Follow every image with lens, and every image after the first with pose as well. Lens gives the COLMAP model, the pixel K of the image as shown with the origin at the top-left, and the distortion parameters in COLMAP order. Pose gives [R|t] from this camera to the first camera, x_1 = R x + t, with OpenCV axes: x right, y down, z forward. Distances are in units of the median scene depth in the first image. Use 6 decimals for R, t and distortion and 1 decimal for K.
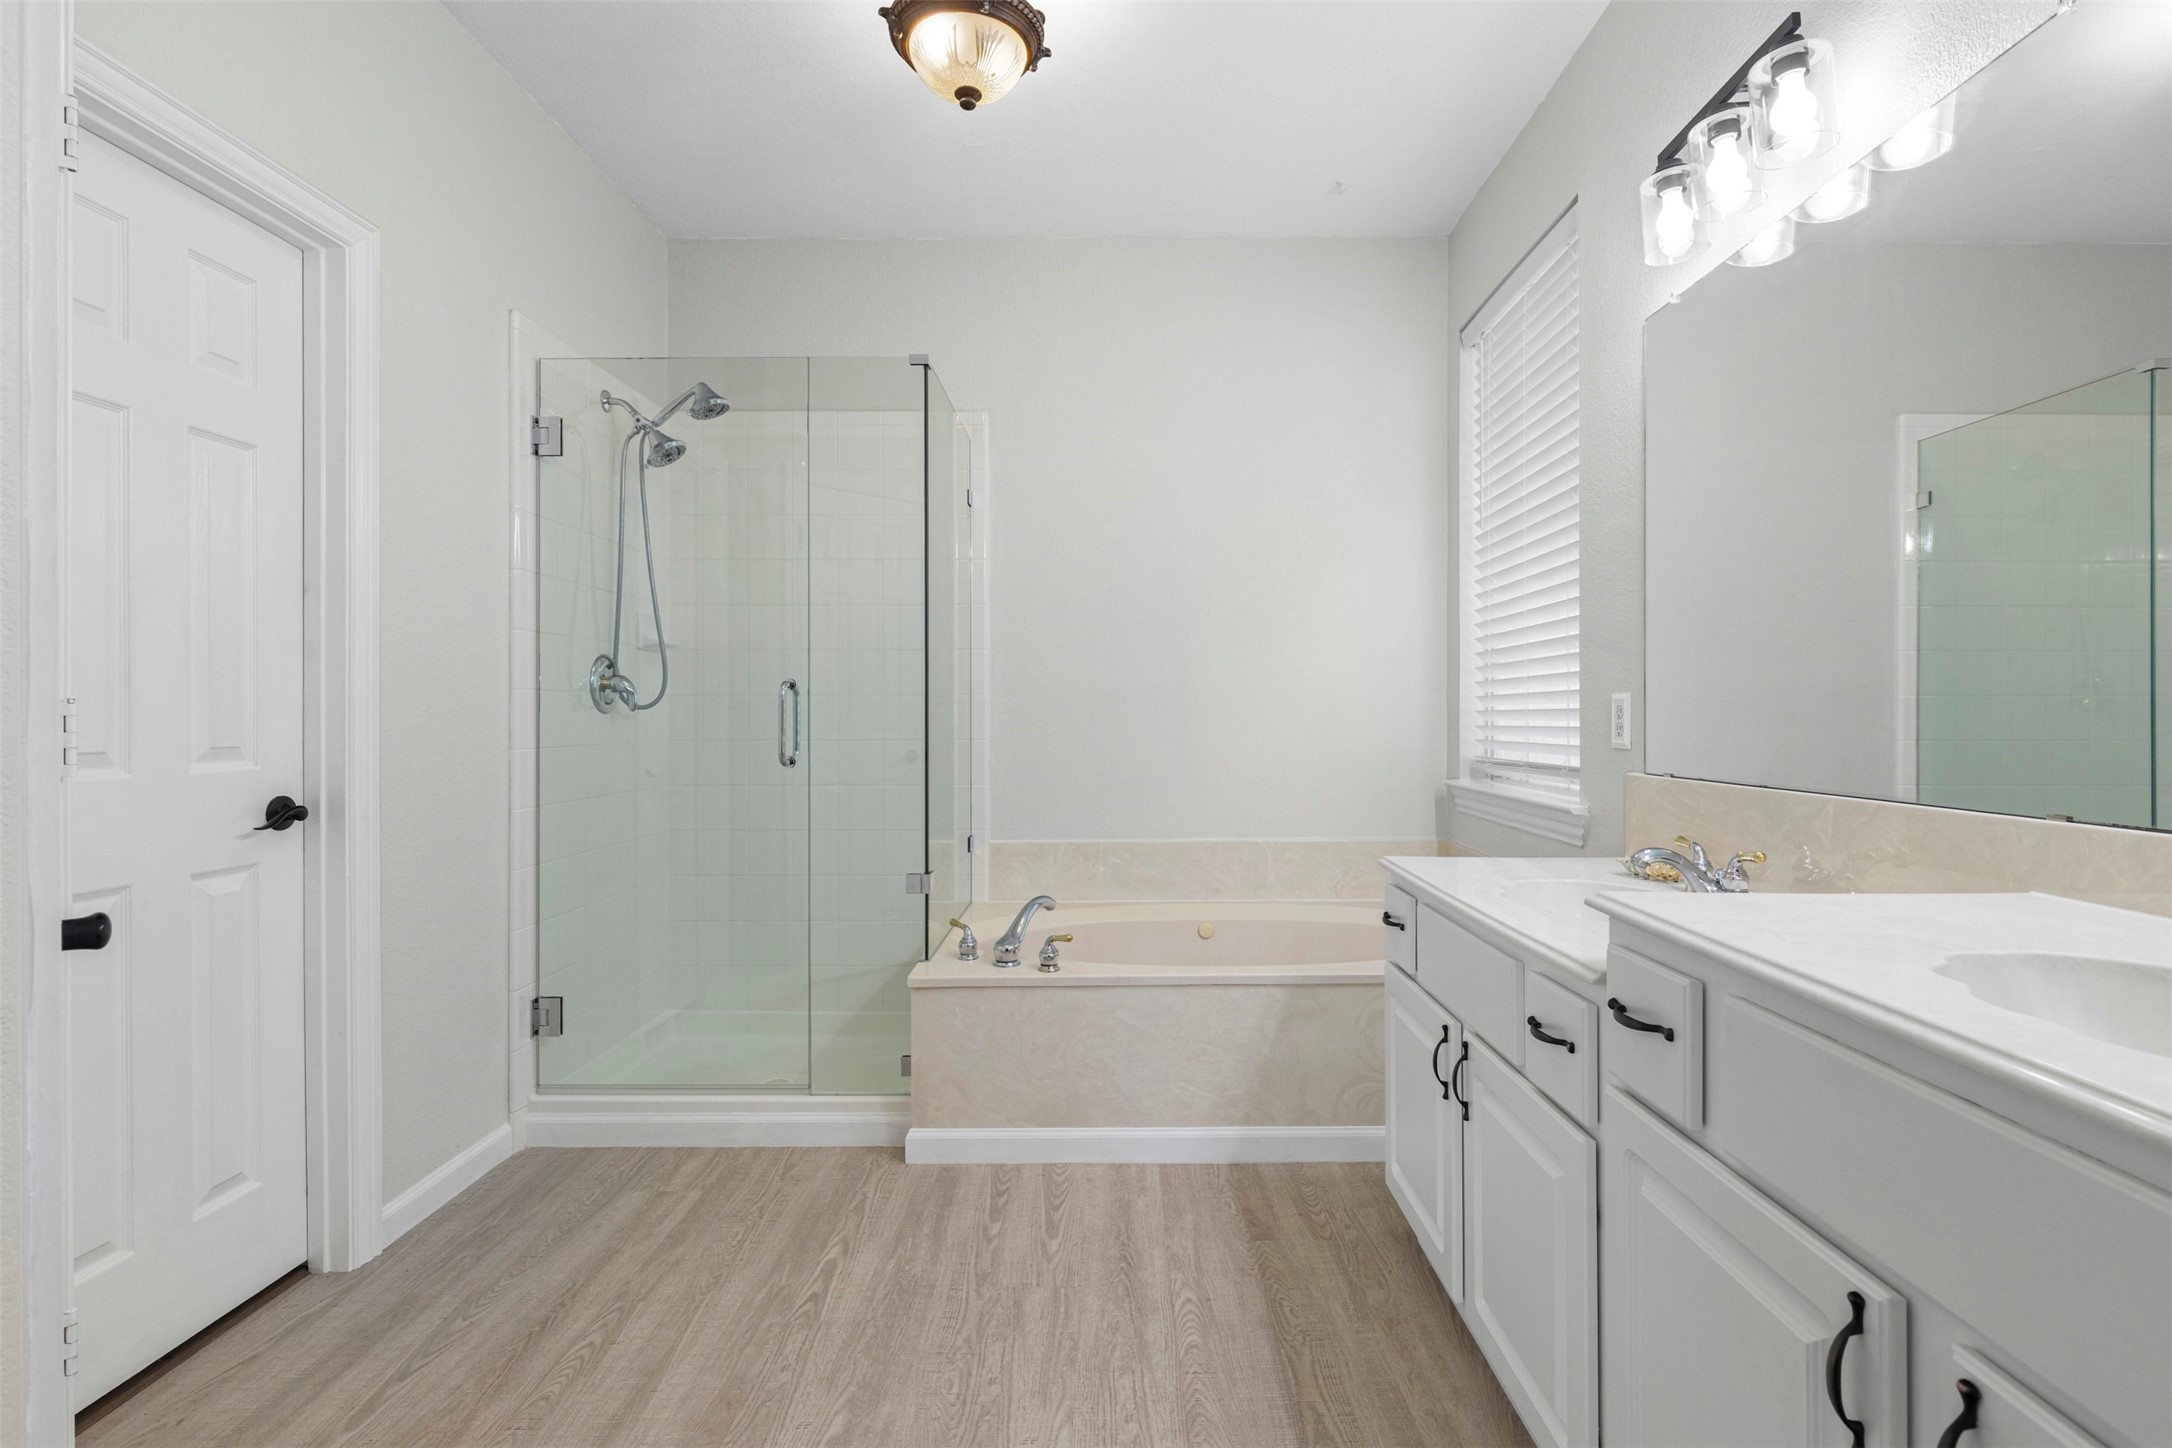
lens RADIAL K [[1029.0, 0, 1119.3], [0, 1029.0, 710.6], [0, 0, 1]] dist [-0.001410, -0.000217]
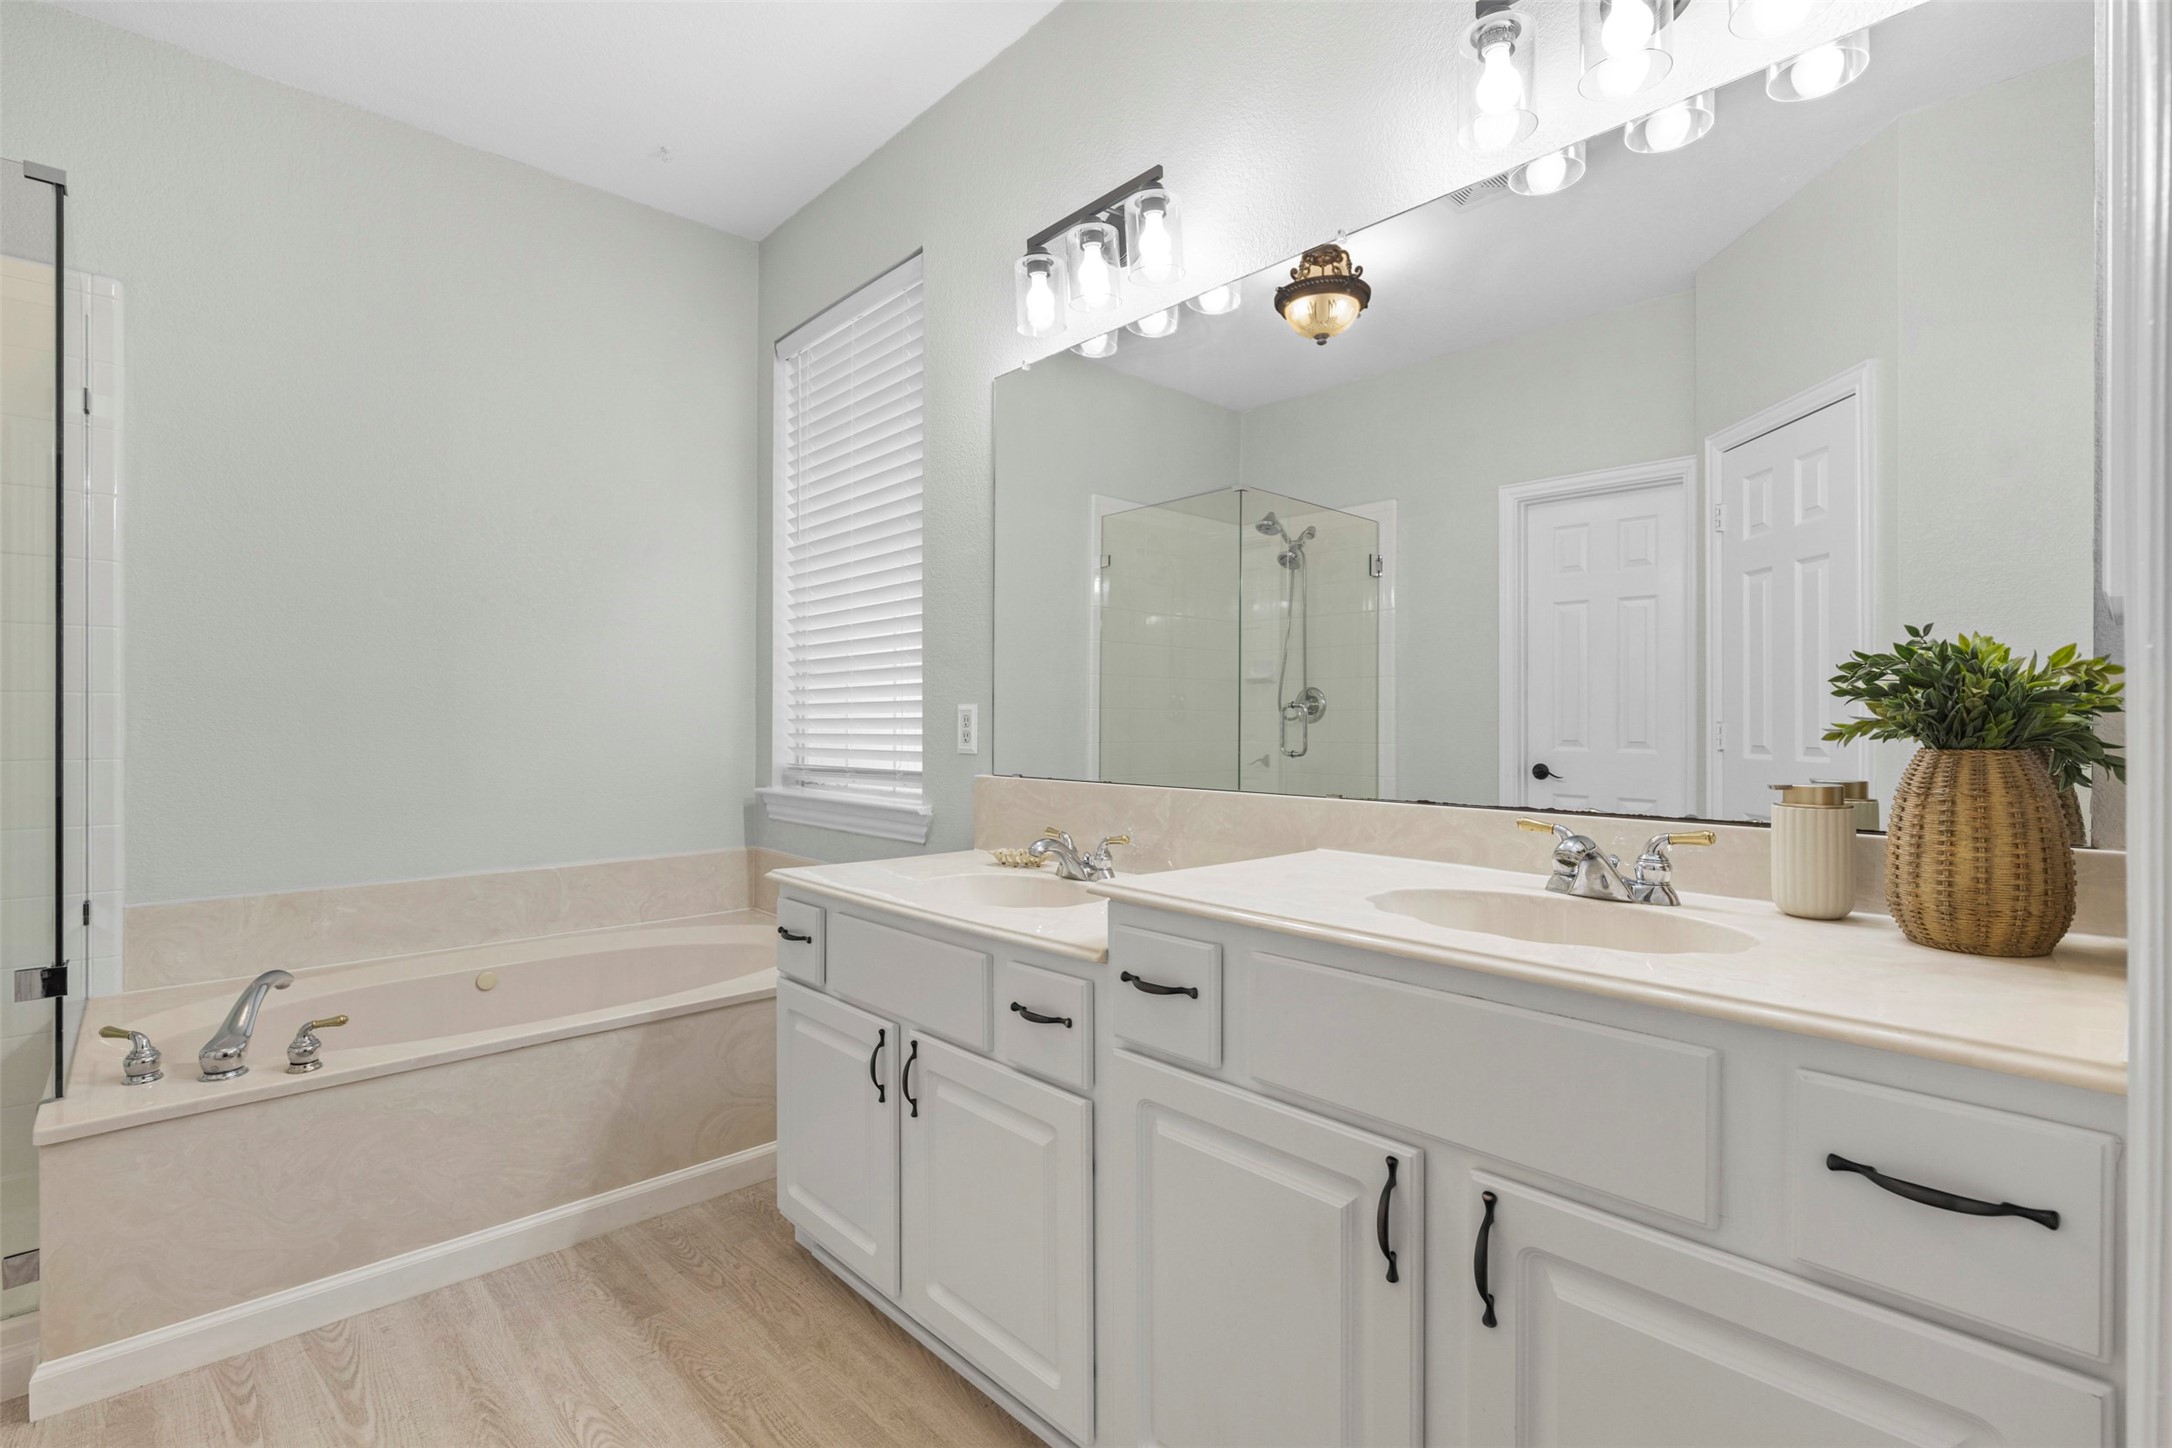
lens RADIAL K [[1003.1, 0, 1079.2], [0, 1003.1, 721.1], [0, 0, 1]] dist [-0.001705, 0.000683]
pose [[0.737031, 0.001938, 0.675856, -0.145037], [-0.004272, 0.999989, 0.001791, -0.001104], [-0.675846, -0.004207, 0.737031, 0.095948]]
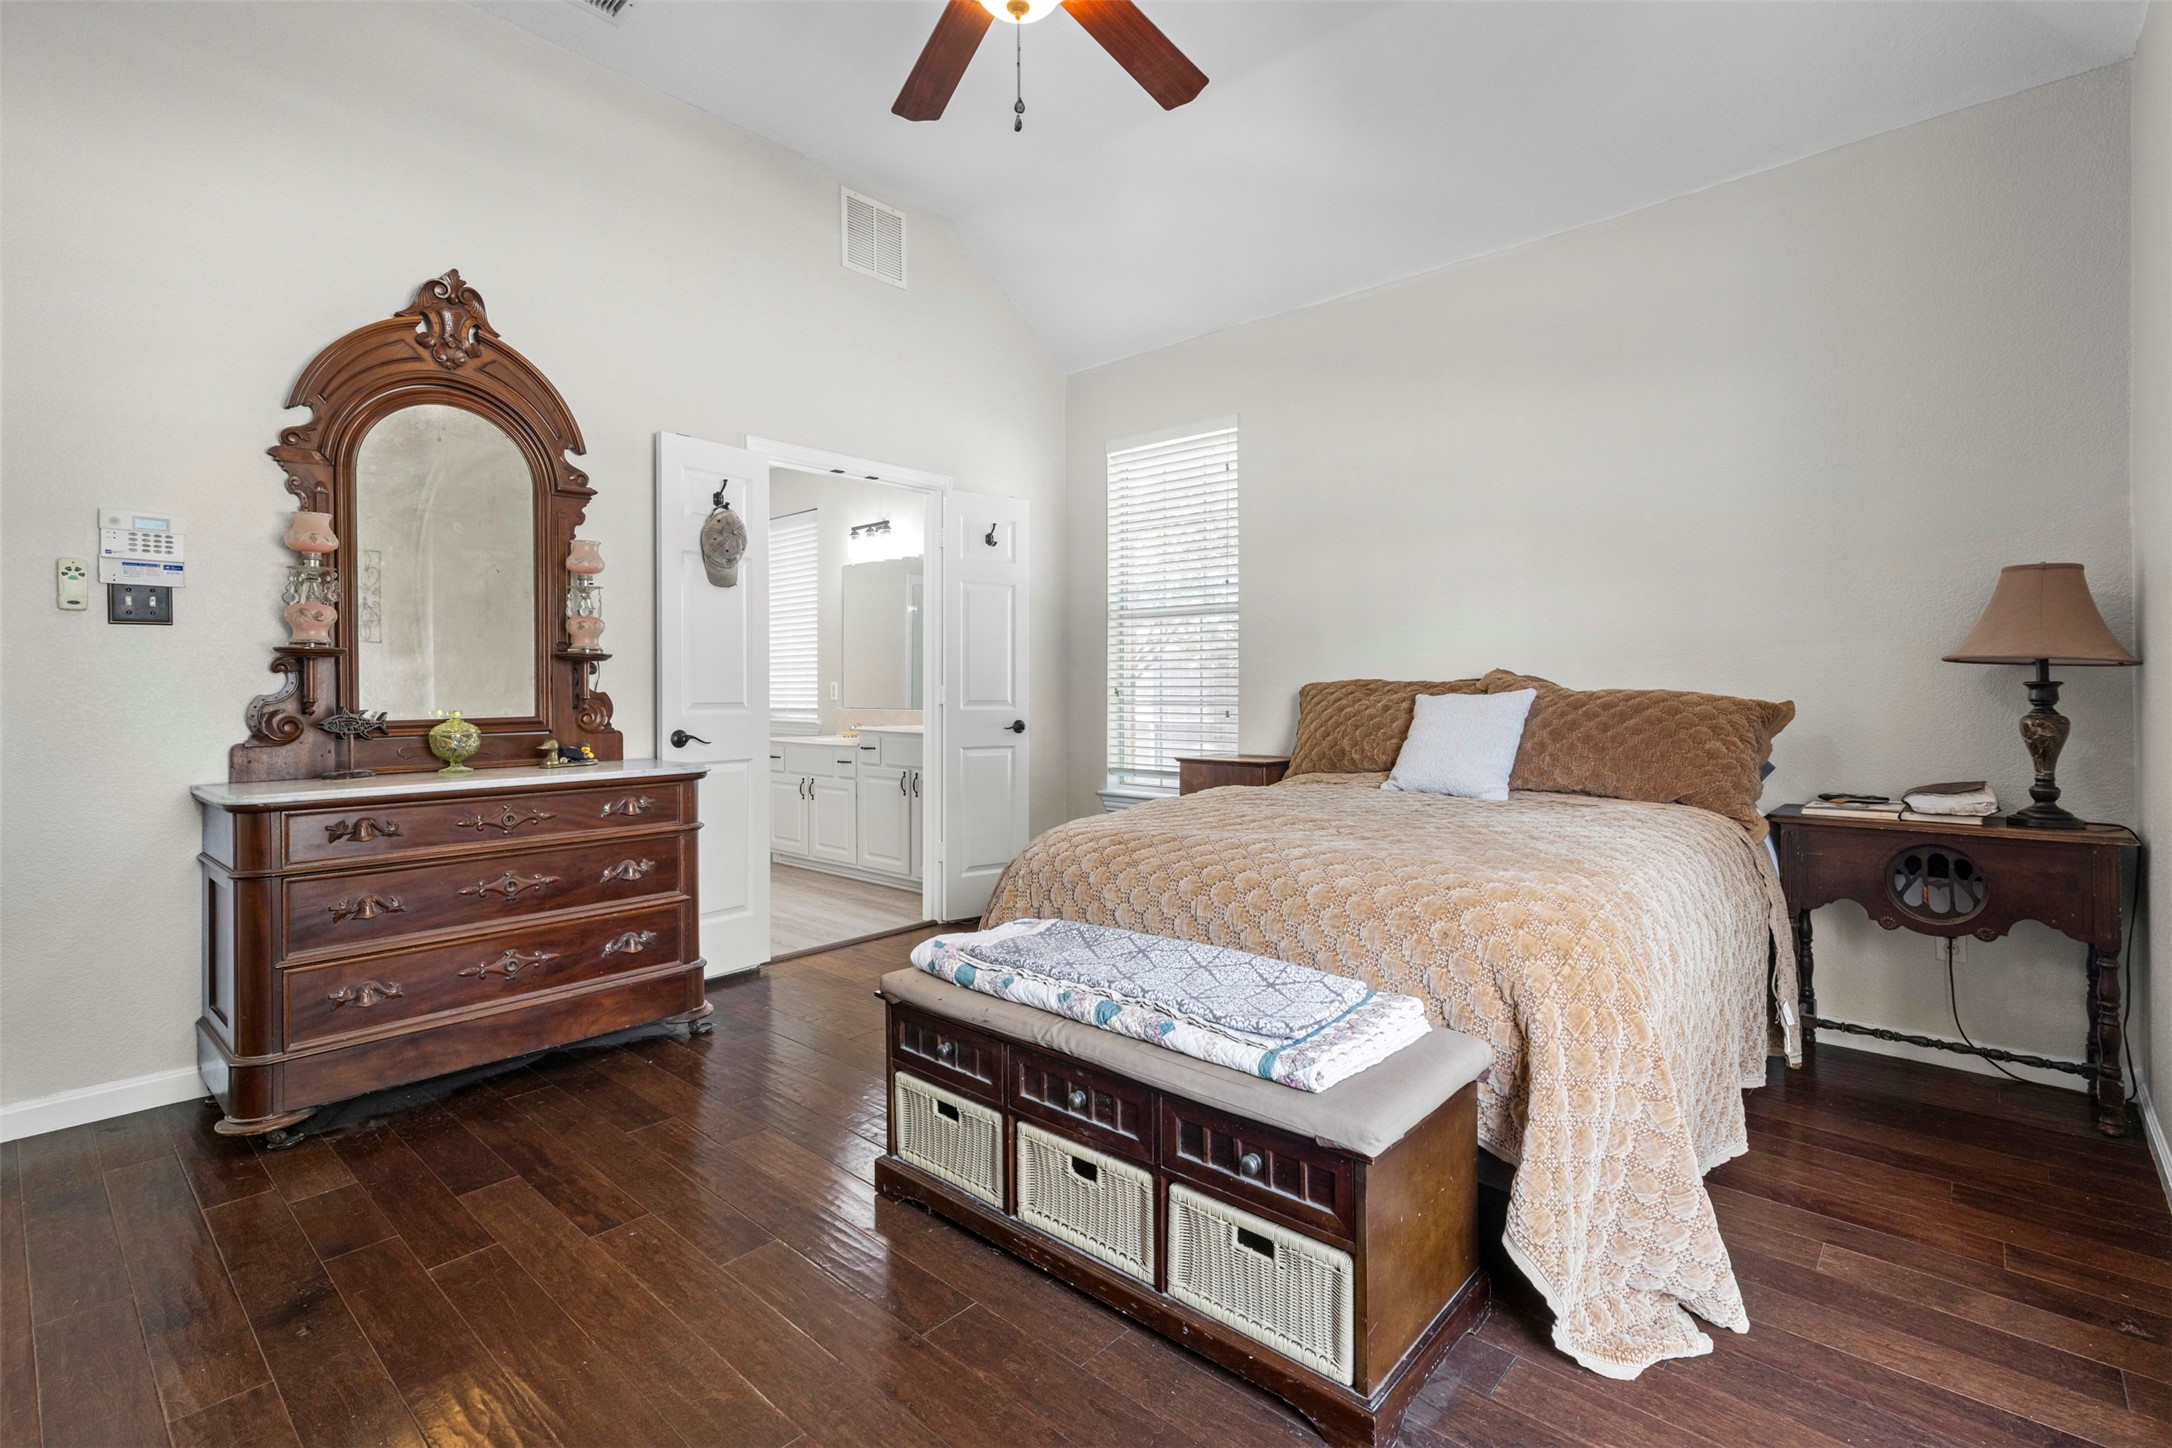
lens RADIAL K [[984.1, 0, 1090.9], [0, 984.1, 708.5], [0, 0, 1]] dist [0.025173, -0.000137]
pose [[0.666945, -0.013260, 0.744989, -1.052718], [-0.004689, 0.999747, 0.021992, -0.005373], [-0.745092, -0.018161, 0.666714, -1.352370]]
